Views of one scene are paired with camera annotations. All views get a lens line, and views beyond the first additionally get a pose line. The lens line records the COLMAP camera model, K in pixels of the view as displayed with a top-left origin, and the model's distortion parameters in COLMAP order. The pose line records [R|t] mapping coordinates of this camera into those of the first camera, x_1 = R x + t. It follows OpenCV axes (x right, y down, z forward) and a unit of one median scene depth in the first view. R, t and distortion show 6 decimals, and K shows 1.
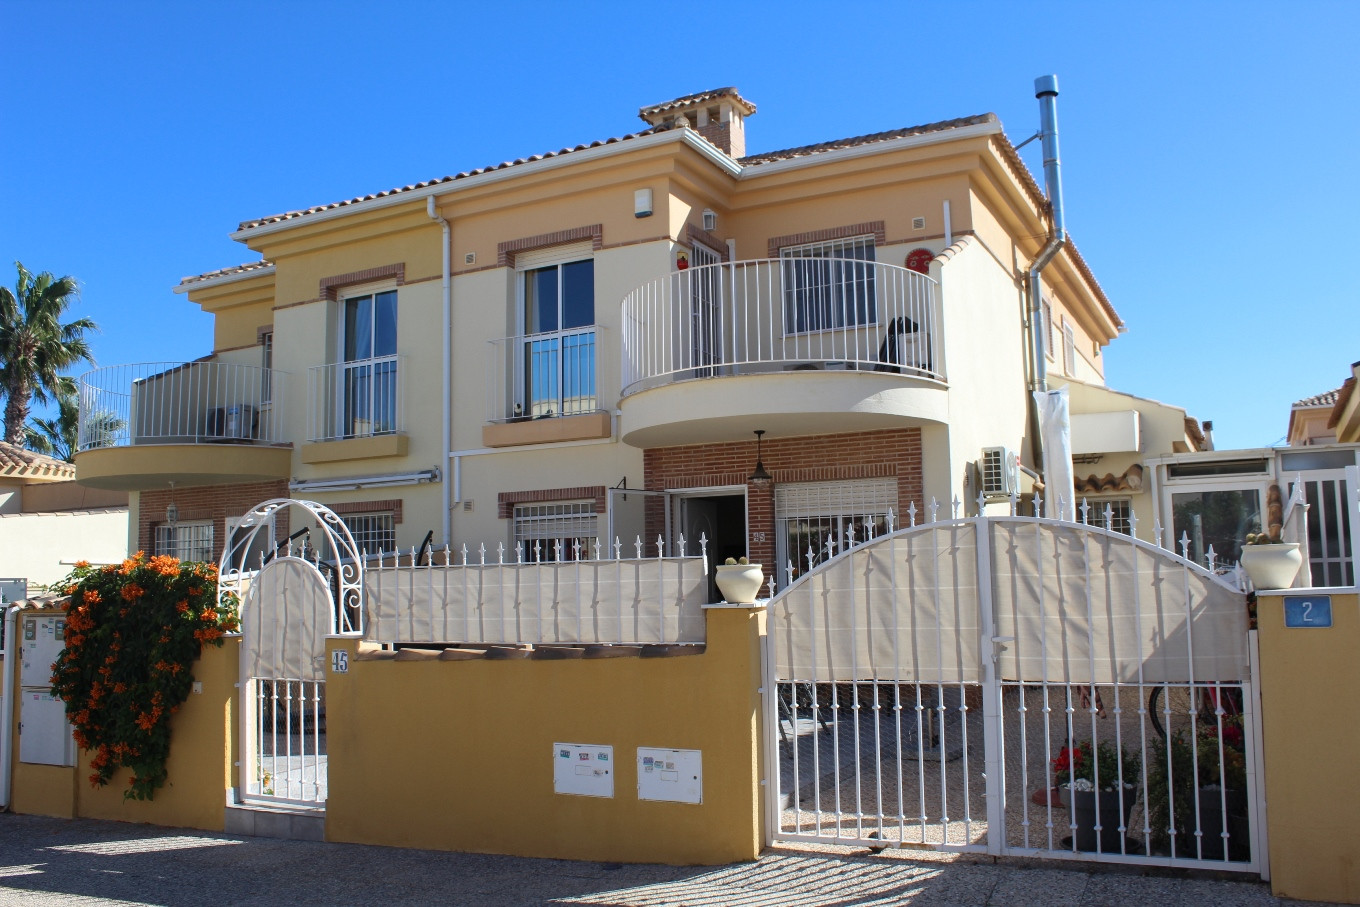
lens RADIAL K [[1133.8, 0, 684.8], [0, 1133.8, 458.8], [0, 0, 1]] dist [-0.146502, 0.133586]
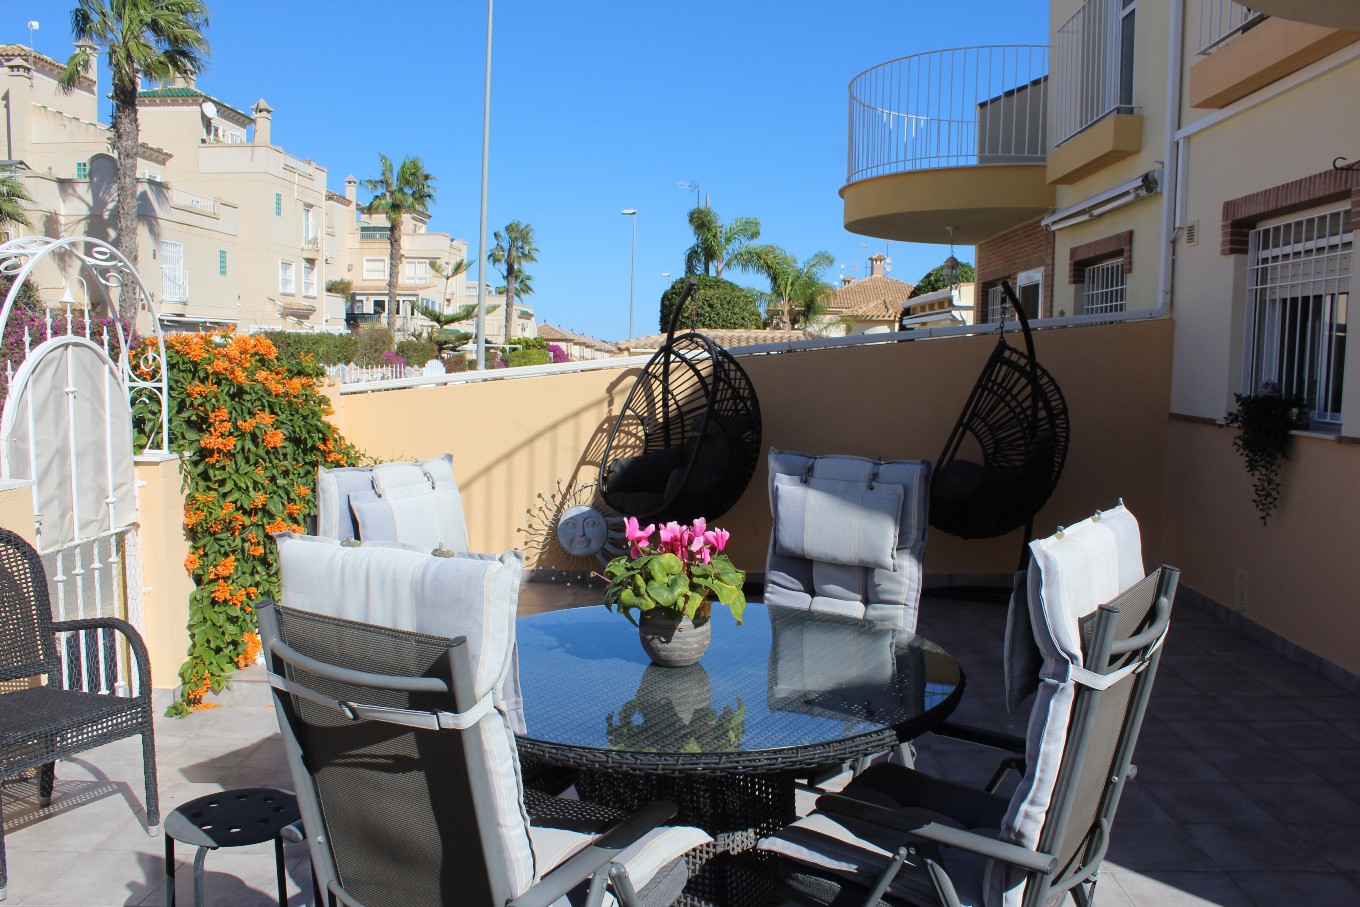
lens RADIAL K [[1120.0, 0, 745.0], [0, 1120.0, 452.8], [0, 0, 1]] dist [-0.124732, 0.184730]
pose [[0.470889, 0.109645, -0.875352, 0.175612], [0.070987, 0.984320, 0.161481, 0.048631], [0.879332, -0.138178, 0.455722, 0.628540]]
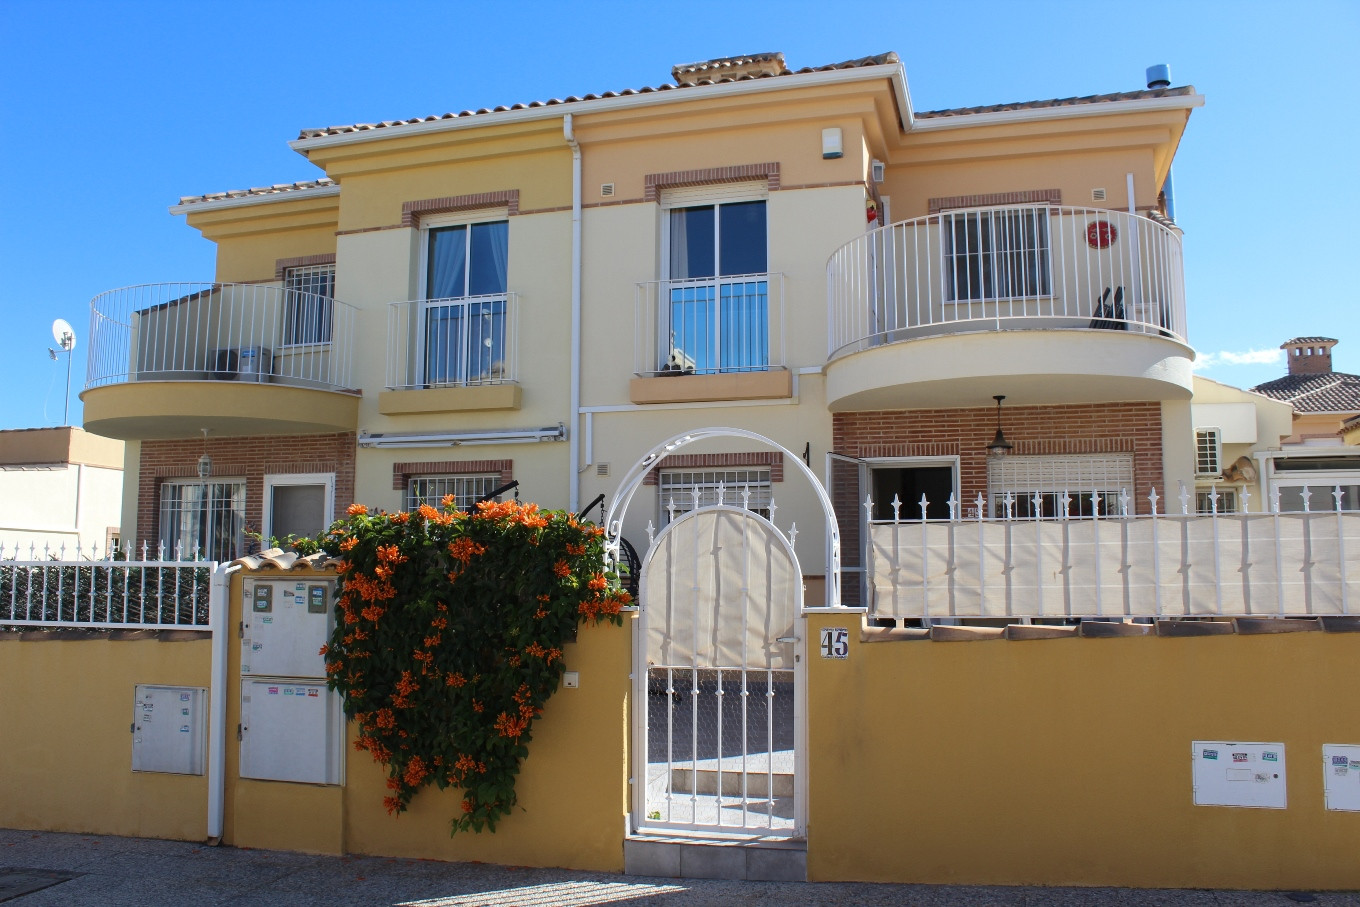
lens RADIAL K [[1106.7, 0, 703.7], [0, 1106.7, 452.6], [0, 0, 1]] dist [-0.159588, 0.152274]
pose [[0.981506, 0.044365, 0.186221, -0.299100], [-0.043821, 0.999015, -0.007039, 0.034043], [-0.186350, -0.001252, 0.982483, 0.156574]]
